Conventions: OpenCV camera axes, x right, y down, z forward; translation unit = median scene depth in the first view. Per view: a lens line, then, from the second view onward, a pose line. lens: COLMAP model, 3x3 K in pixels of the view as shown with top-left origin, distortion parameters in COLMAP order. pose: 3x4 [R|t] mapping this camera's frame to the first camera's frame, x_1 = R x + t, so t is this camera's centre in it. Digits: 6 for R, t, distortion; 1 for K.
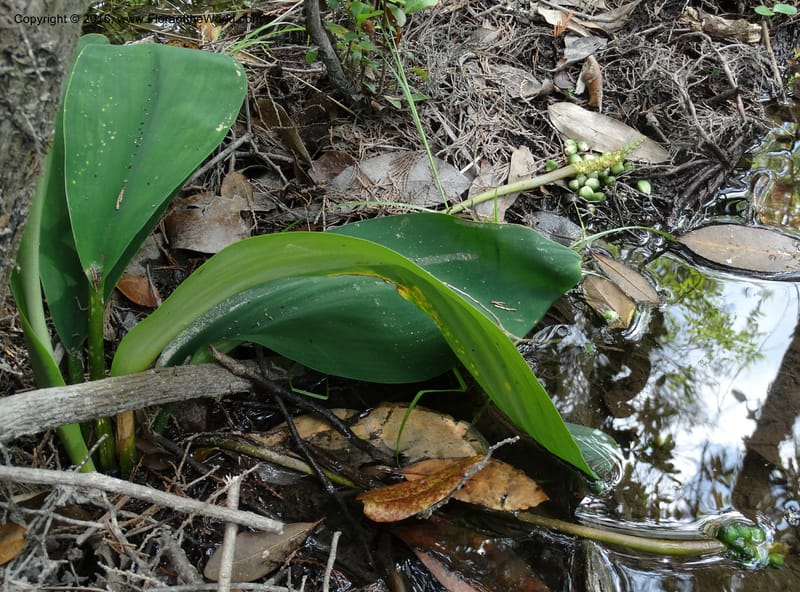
lens RADIAL K [[787.5, 0, 512.3], [0, 787.5, 302.1], [0, 0, 1]] dist [-0.021028, 0.043654]
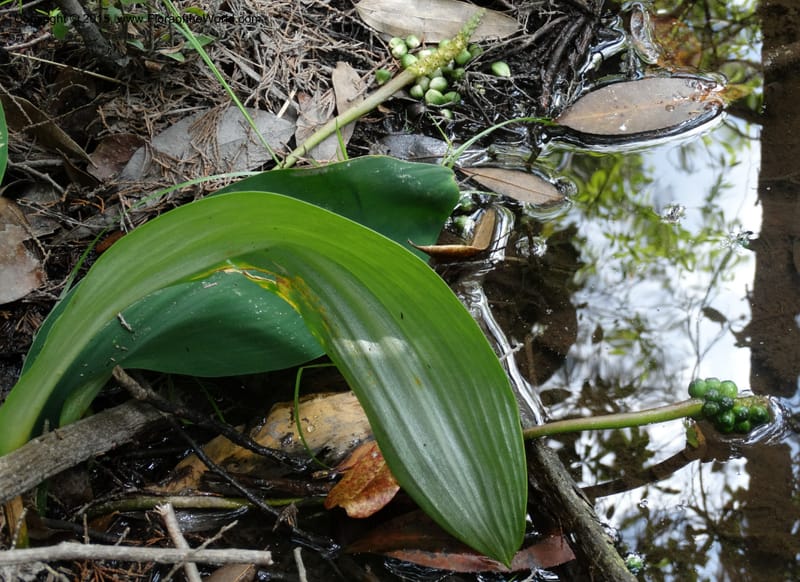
lens RADIAL K [[1376.1, 0, 473.4], [0, 1376.1, 279.7], [0, 0, 1]] dist [-0.002631, 0.014542]
pose [[0.950035, -0.290620, 0.113904, -0.082009], [0.290393, 0.956720, 0.018944, 0.023014], [-0.114480, 0.015080, 0.993311, -0.389979]]
